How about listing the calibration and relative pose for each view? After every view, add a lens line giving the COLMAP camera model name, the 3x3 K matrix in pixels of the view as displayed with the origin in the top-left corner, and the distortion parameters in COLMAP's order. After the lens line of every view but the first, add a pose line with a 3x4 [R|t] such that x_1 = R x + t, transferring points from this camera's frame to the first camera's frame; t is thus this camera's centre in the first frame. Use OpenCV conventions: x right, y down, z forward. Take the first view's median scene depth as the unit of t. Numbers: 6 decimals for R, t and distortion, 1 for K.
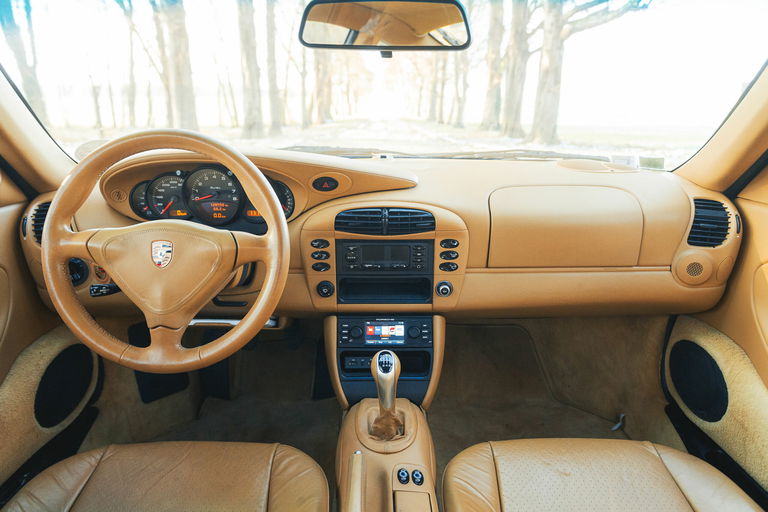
lens RADIAL K [[522.5, 0, 383.7], [0, 522.5, 263.8], [0, 0, 1]] dist [-0.004568, -0.006394]
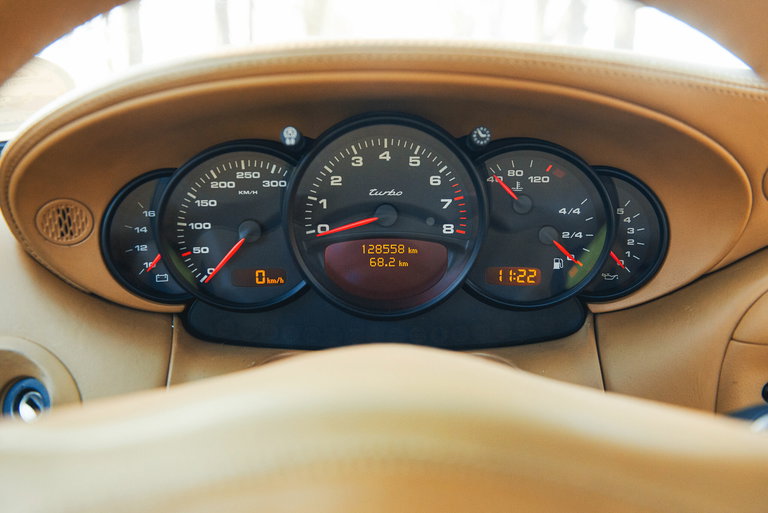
lens RADIAL K [[666.3, 0, 383.4], [0, 666.3, 256.9], [0, 0, 1]] dist [-0.014653, -0.002296]
pose [[0.999757, -0.008825, -0.020208, -0.324070], [0.007586, 0.998132, -0.060619, -0.088044], [0.020705, 0.060451, 0.997956, 0.638194]]
